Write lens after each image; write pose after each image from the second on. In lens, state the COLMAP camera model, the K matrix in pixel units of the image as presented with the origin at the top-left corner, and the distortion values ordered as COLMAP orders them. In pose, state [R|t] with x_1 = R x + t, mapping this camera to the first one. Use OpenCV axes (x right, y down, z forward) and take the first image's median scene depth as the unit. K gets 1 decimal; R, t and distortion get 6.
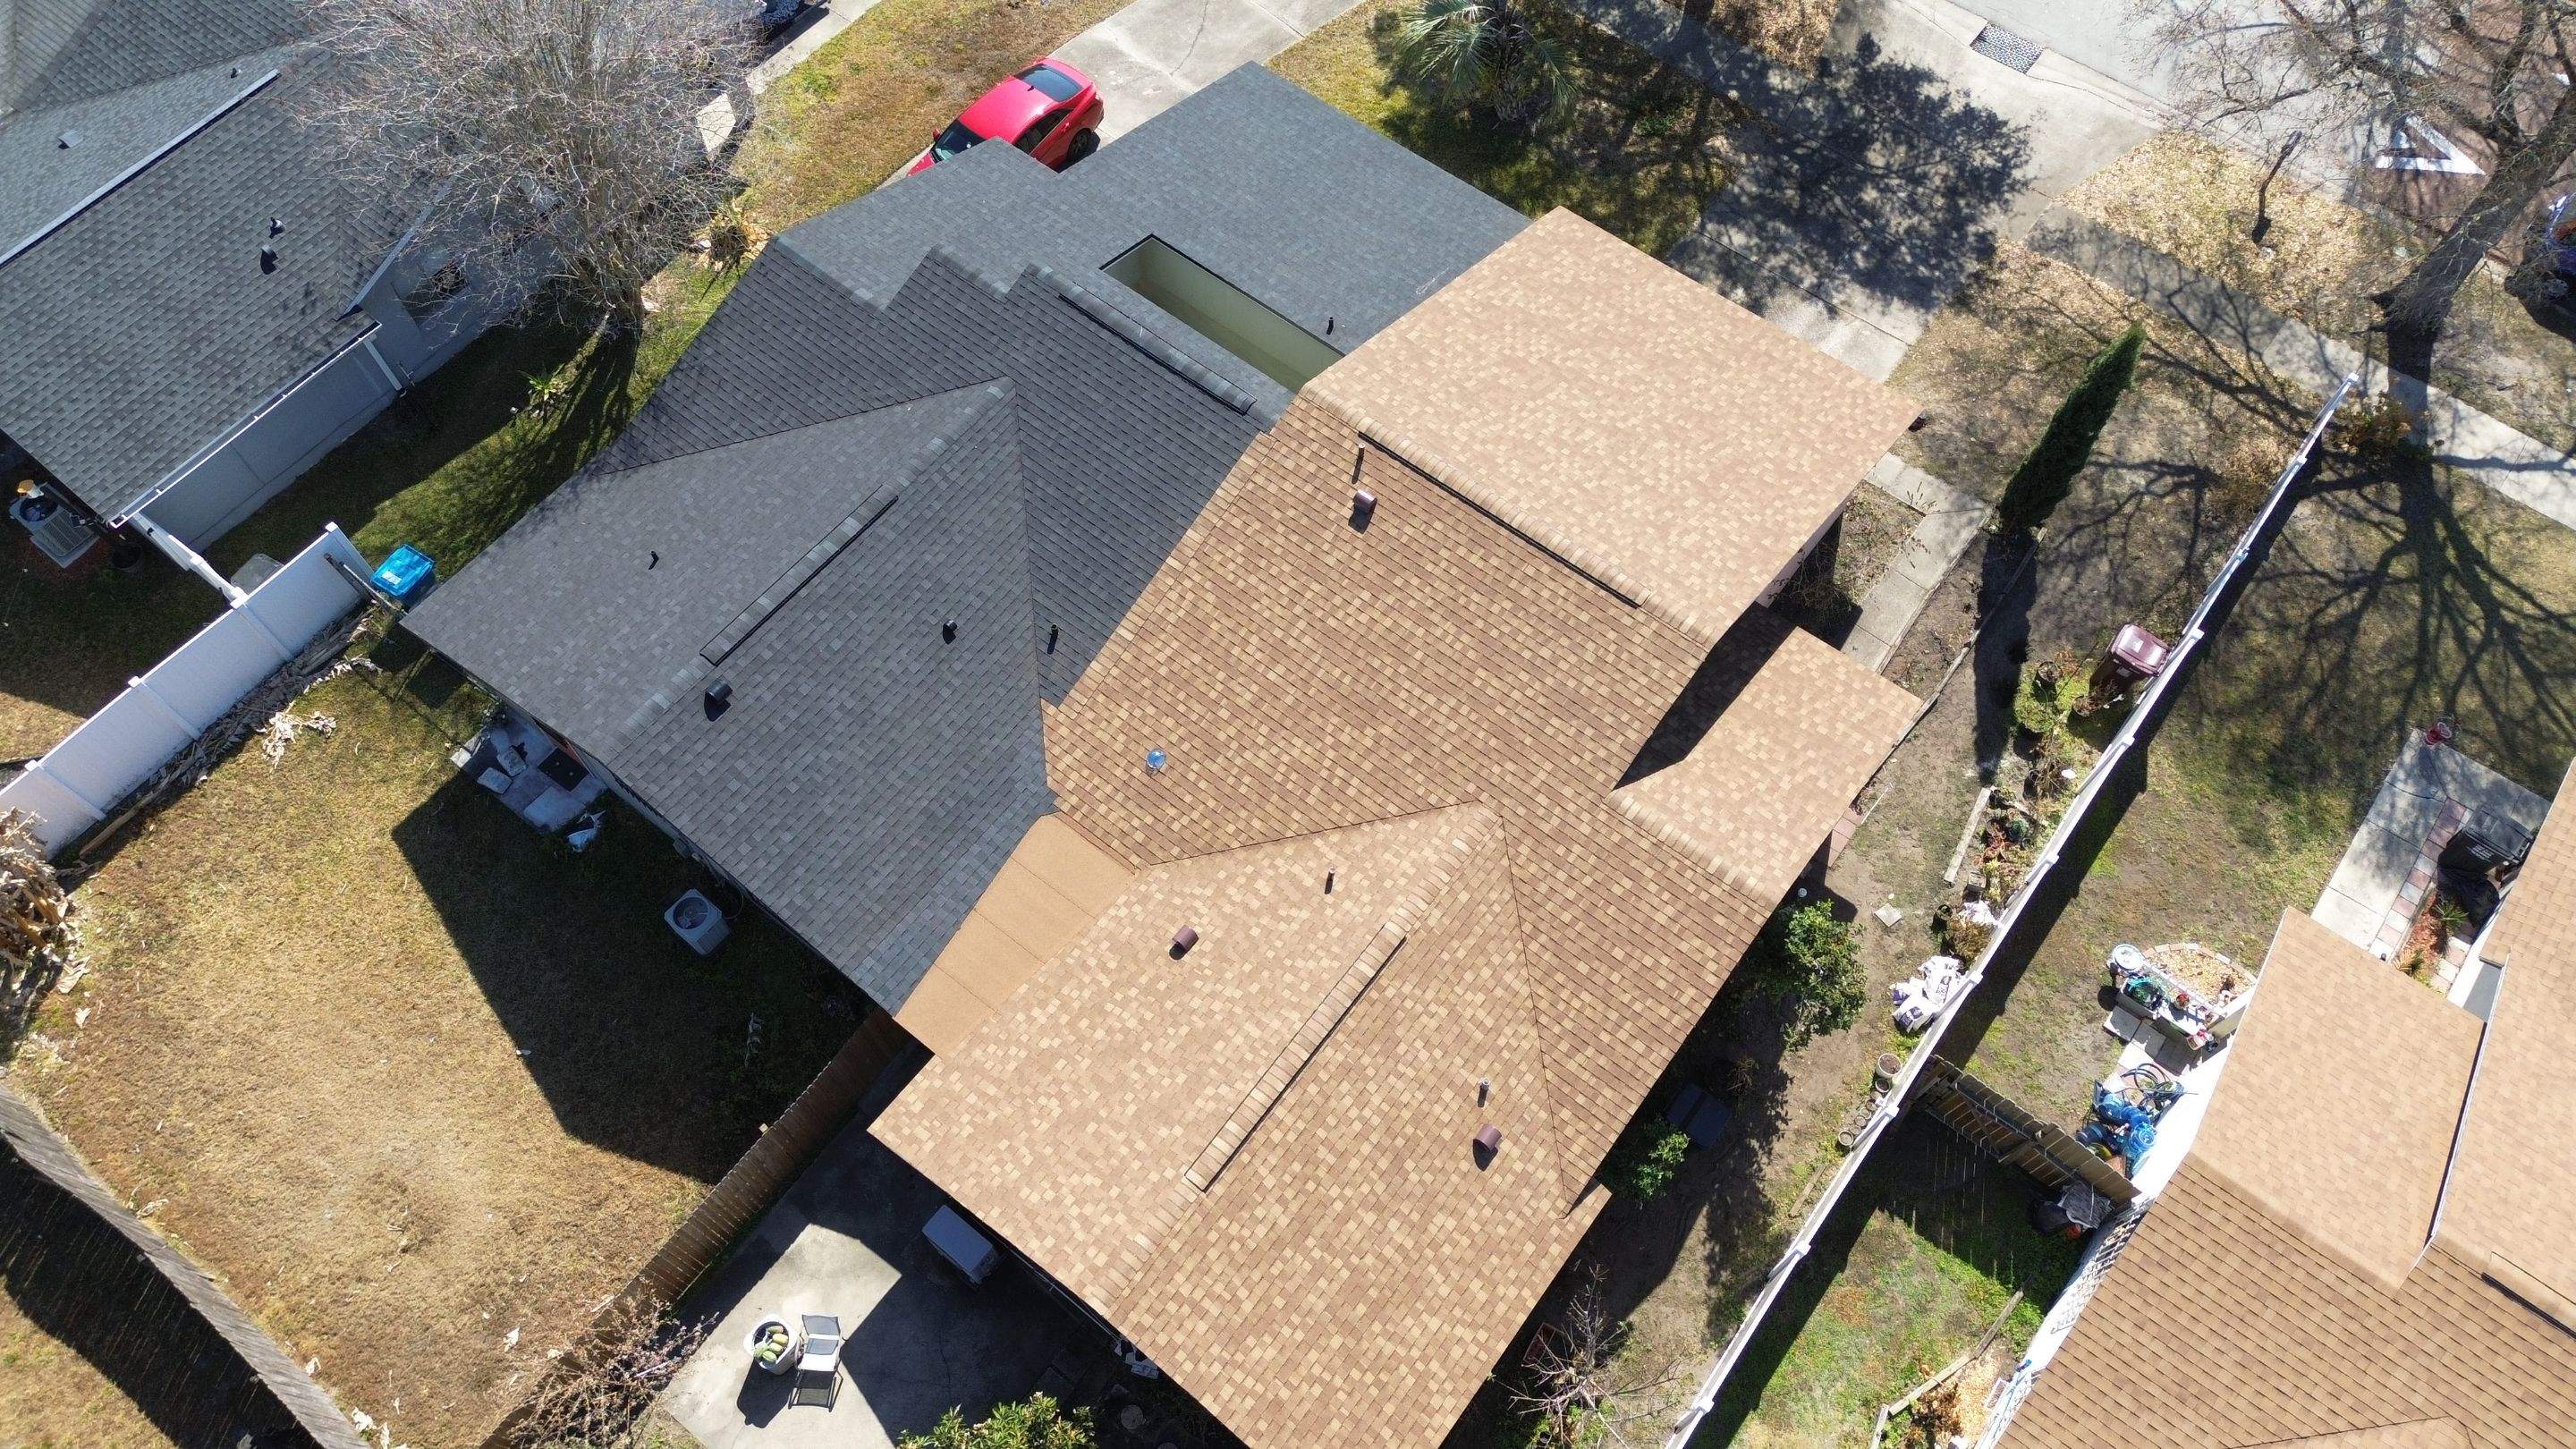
lens RADIAL K [[1807.1, 0, 1291.0], [0, 1807.1, 719.2], [0, 0, 1]] dist [0.069925, -0.062597]
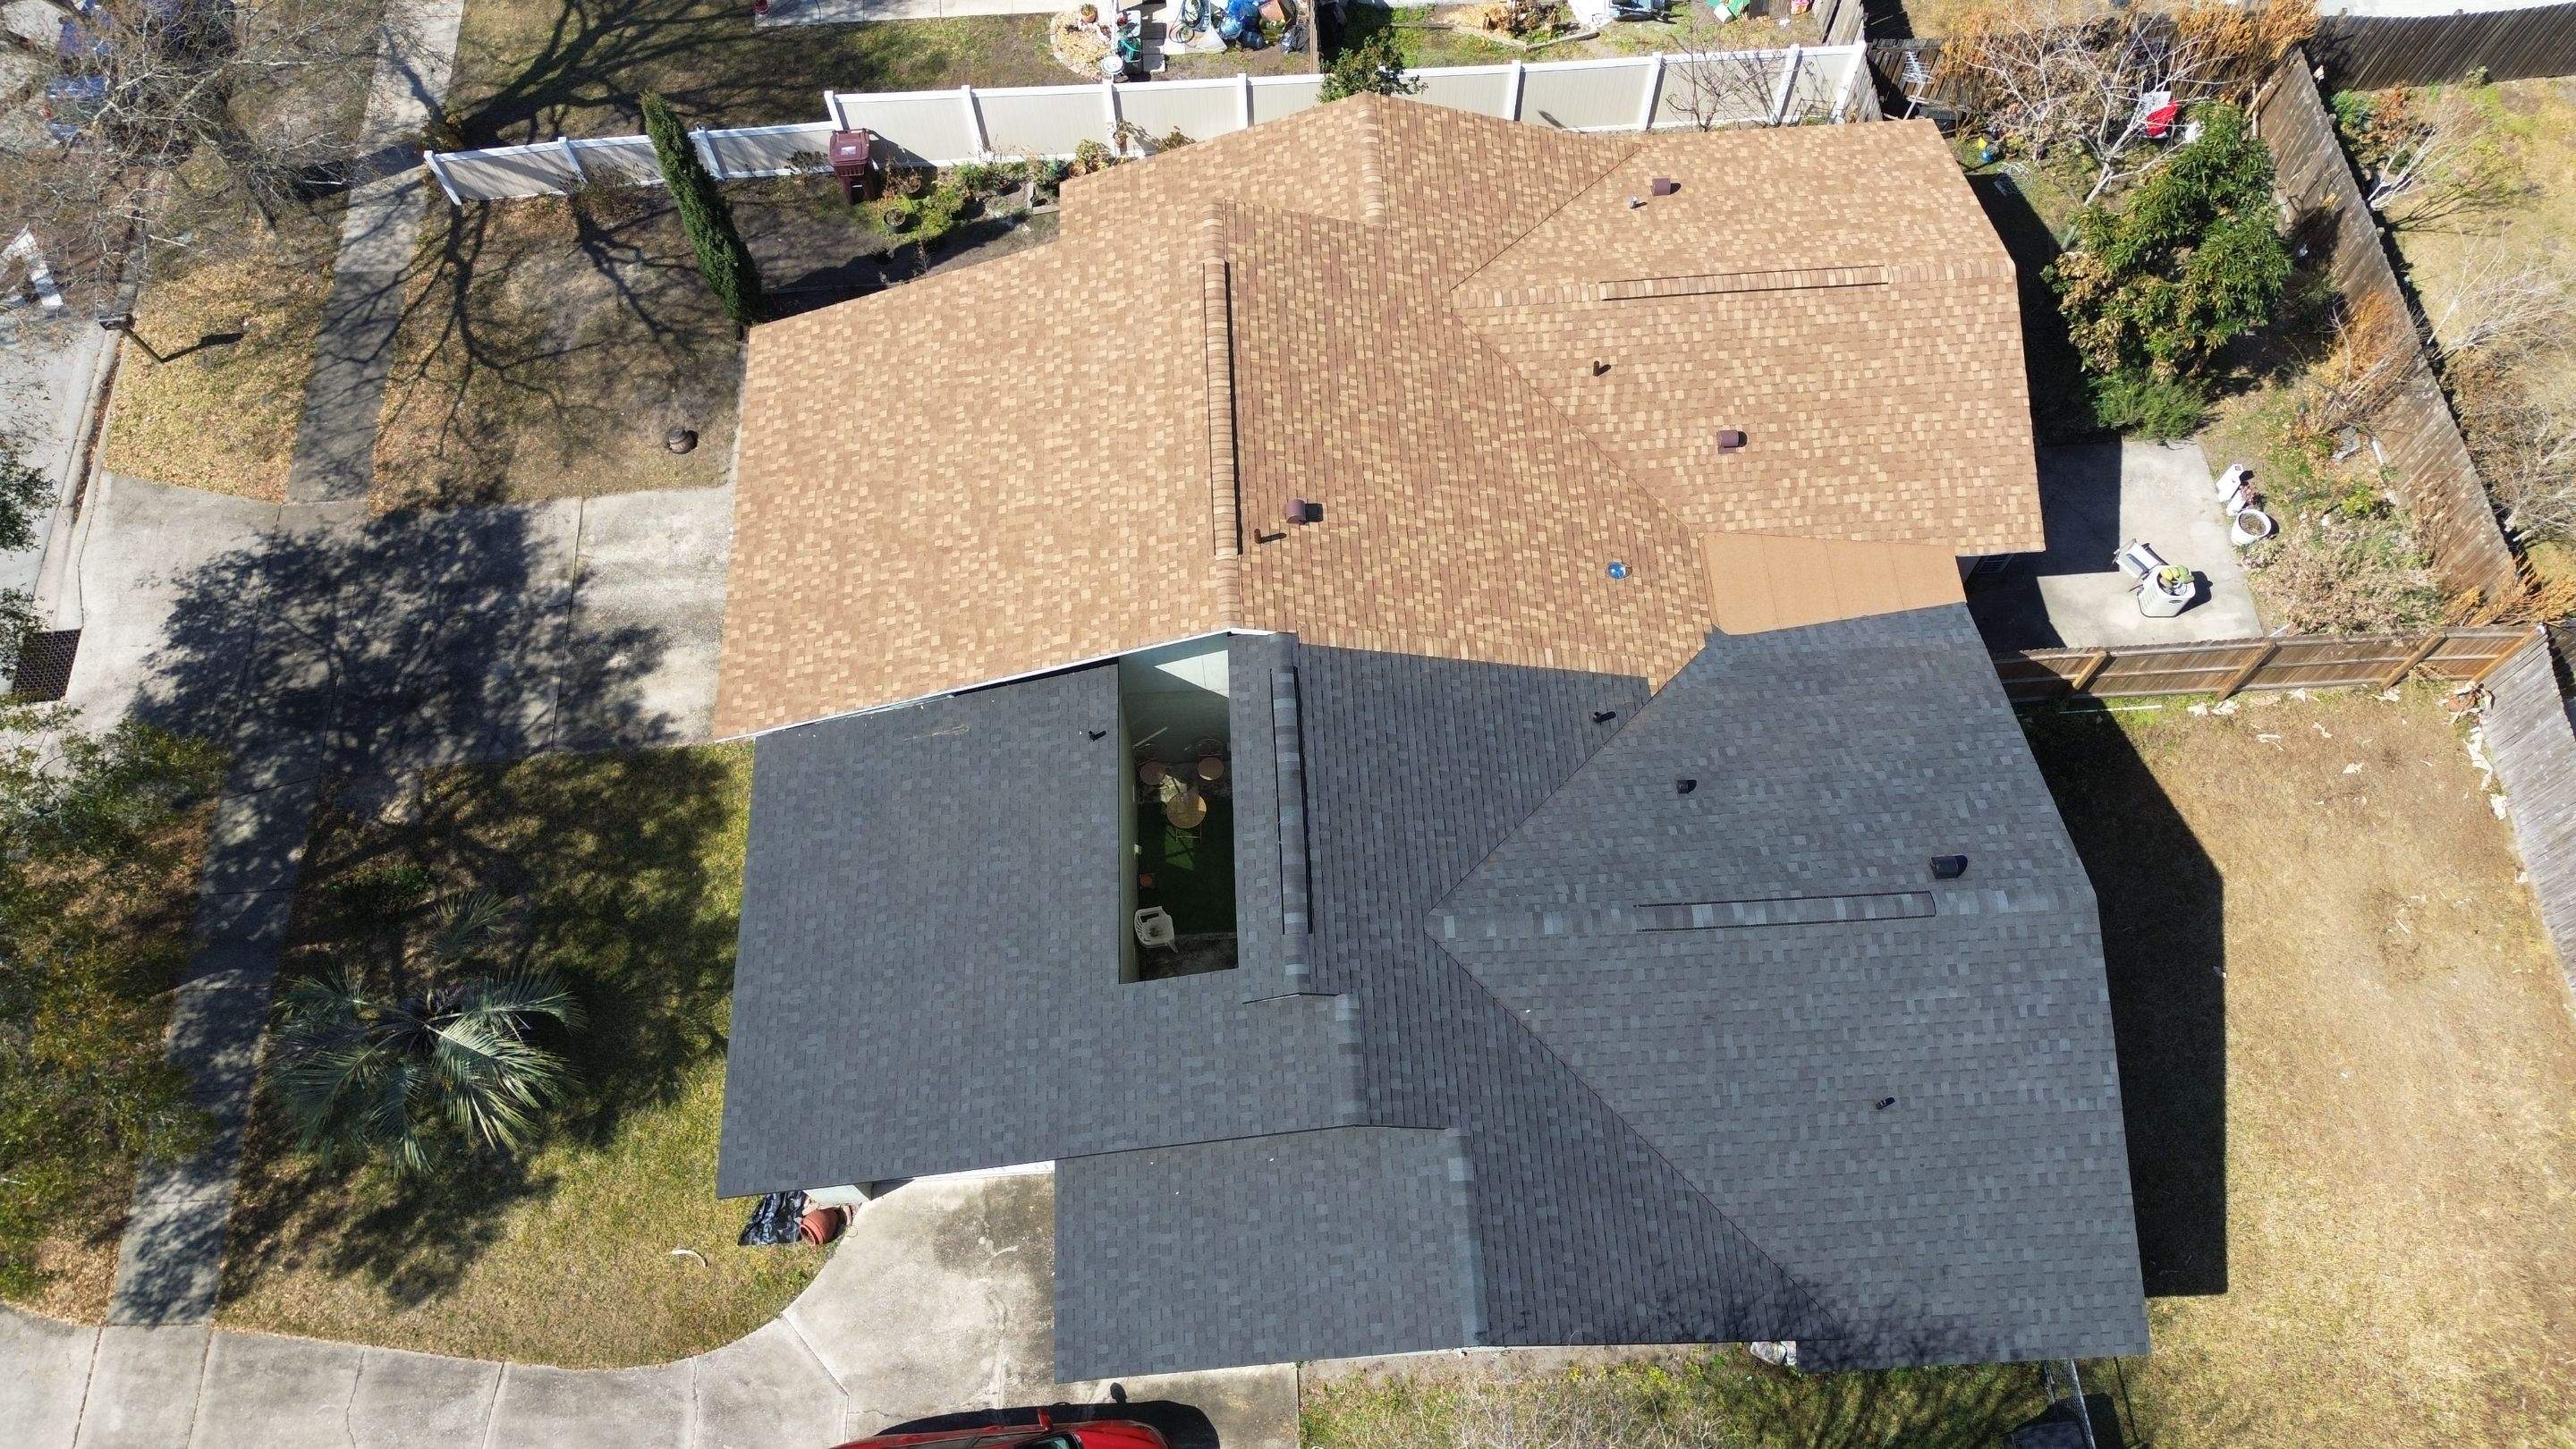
lens RADIAL K [[1807.1, 0, 1285.4], [0, 1807.1, 720.3], [0, 0, 1]] dist [0.069925, -0.062597]
pose [[-0.652280, -0.682365, 0.330012, -0.313241], [0.676732, -0.328160, 0.659048, -0.720392], [-0.341415, 0.653214, 0.675831, 0.407918]]
